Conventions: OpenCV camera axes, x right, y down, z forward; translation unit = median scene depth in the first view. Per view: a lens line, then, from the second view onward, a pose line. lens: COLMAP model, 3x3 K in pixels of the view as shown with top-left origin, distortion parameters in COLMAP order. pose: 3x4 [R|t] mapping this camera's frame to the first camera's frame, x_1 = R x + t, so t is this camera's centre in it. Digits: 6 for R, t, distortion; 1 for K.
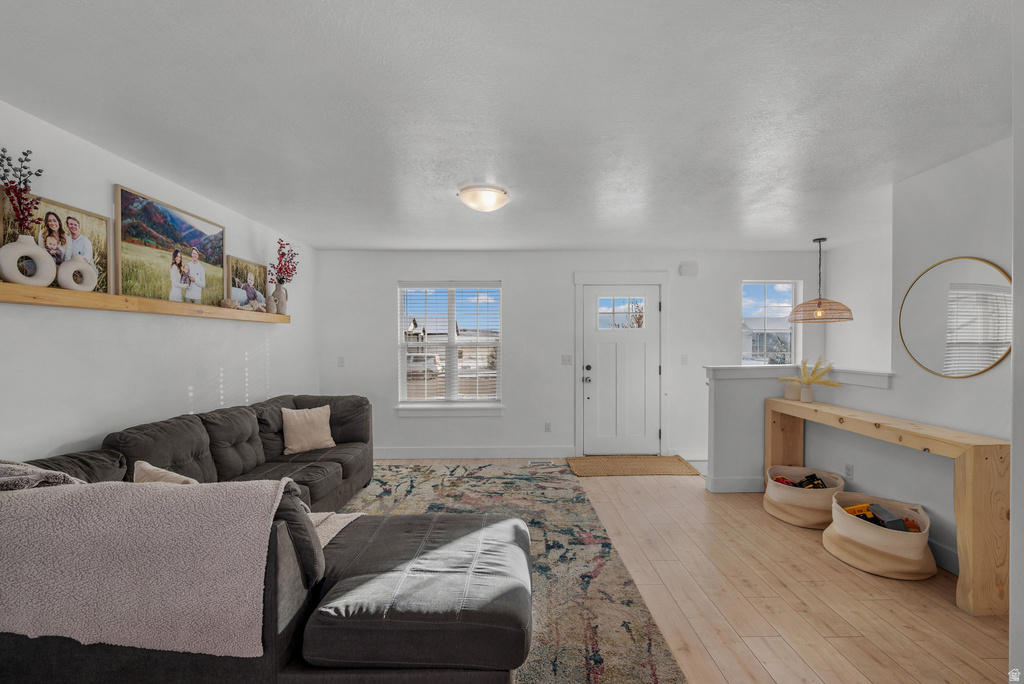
lens RADIAL K [[442.5, 0, 518.3], [0, 442.5, 345.8], [0, 0, 1]] dist [0.000814, 0.000060]
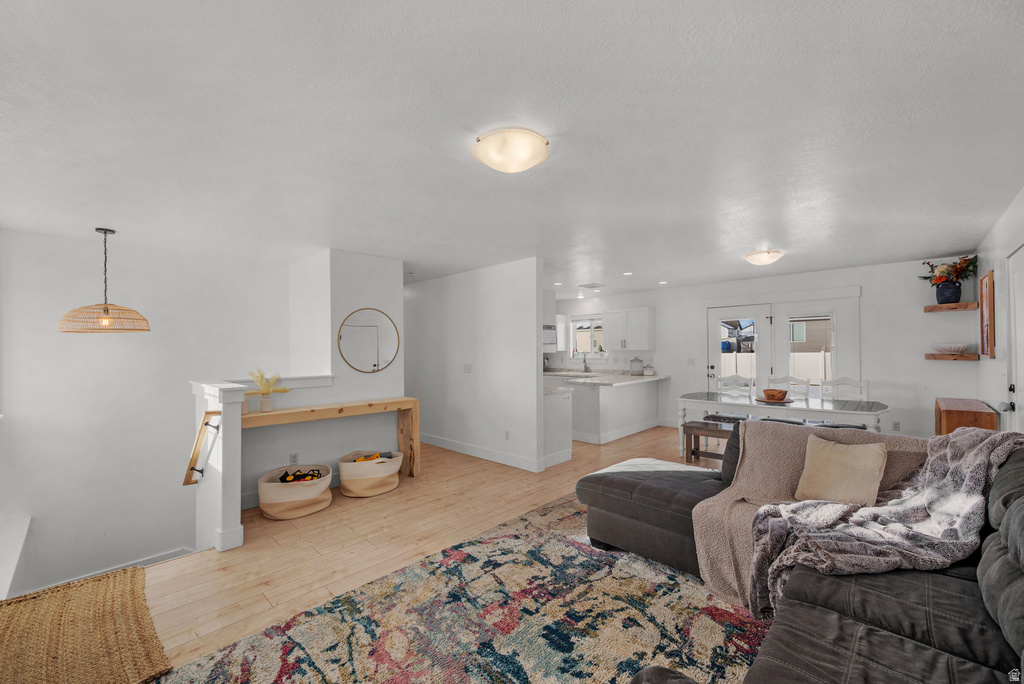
lens RADIAL K [[412.4, 0, 514.8], [0, 412.4, 347.6], [0, 0, 1]] dist [0.000200, -0.000022]
pose [[-0.708259, 0.016539, 0.705759, -0.517058], [0.020101, 0.999793, -0.003258, -0.012881], [-0.705666, 0.011879, -0.708445, 1.386787]]
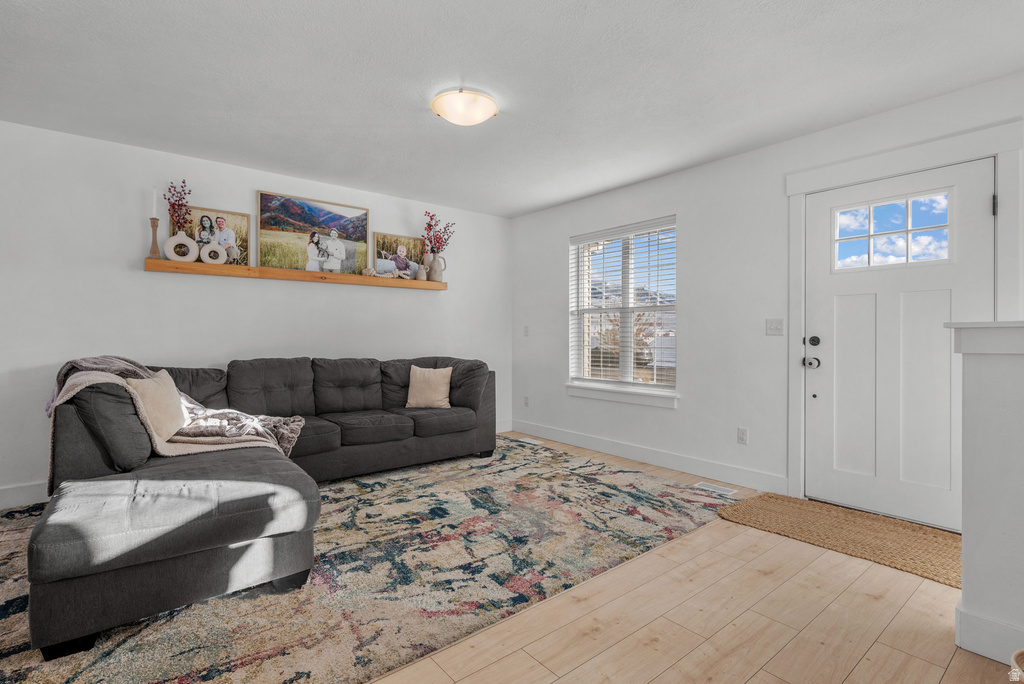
lens RADIAL K [[492.9, 0, 512.1], [0, 492.9, 334.8], [0, 0, 1]] dist [0.000780, 0.000035]
pose [[0.613811, 0.003301, -0.789446, 0.637256], [-0.011916, 0.999916, -0.005083, 0.075860], [0.789363, 0.012527, 0.613799, 0.494873]]
